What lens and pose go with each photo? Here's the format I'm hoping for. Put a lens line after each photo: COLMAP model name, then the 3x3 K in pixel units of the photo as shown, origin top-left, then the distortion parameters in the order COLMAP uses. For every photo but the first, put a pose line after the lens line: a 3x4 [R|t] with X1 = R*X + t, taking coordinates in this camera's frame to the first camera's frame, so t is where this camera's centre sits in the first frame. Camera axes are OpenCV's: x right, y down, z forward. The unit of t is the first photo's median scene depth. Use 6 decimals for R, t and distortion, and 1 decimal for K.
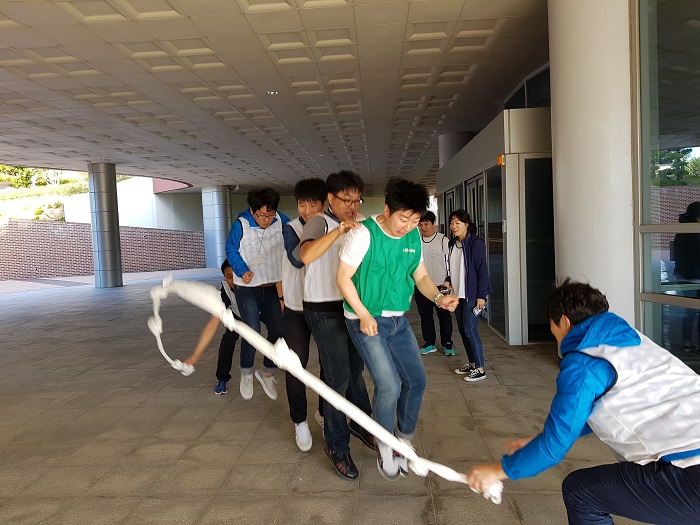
lens RADIAL K [[527.6, 0, 349.6], [0, 527.6, 251.9], [0, 0, 1]] dist [0.055760, -0.105365]
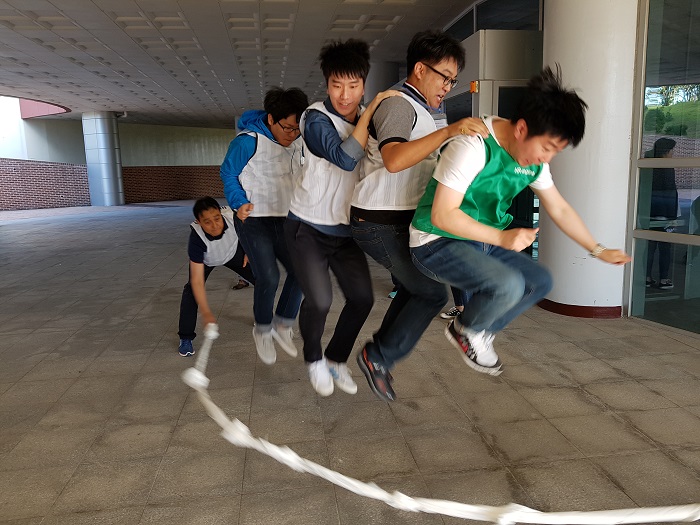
lens RADIAL K [[529.3, 0, 349.3], [0, 529.3, 251.3], [0, 0, 1]] dist [0.024665, -0.058153]
pose [[0.977550, -0.015549, 0.210128, -0.096563], [-0.008342, 0.993636, 0.112333, 0.006691], [-0.210537, -0.111564, 0.971199, 0.095928]]
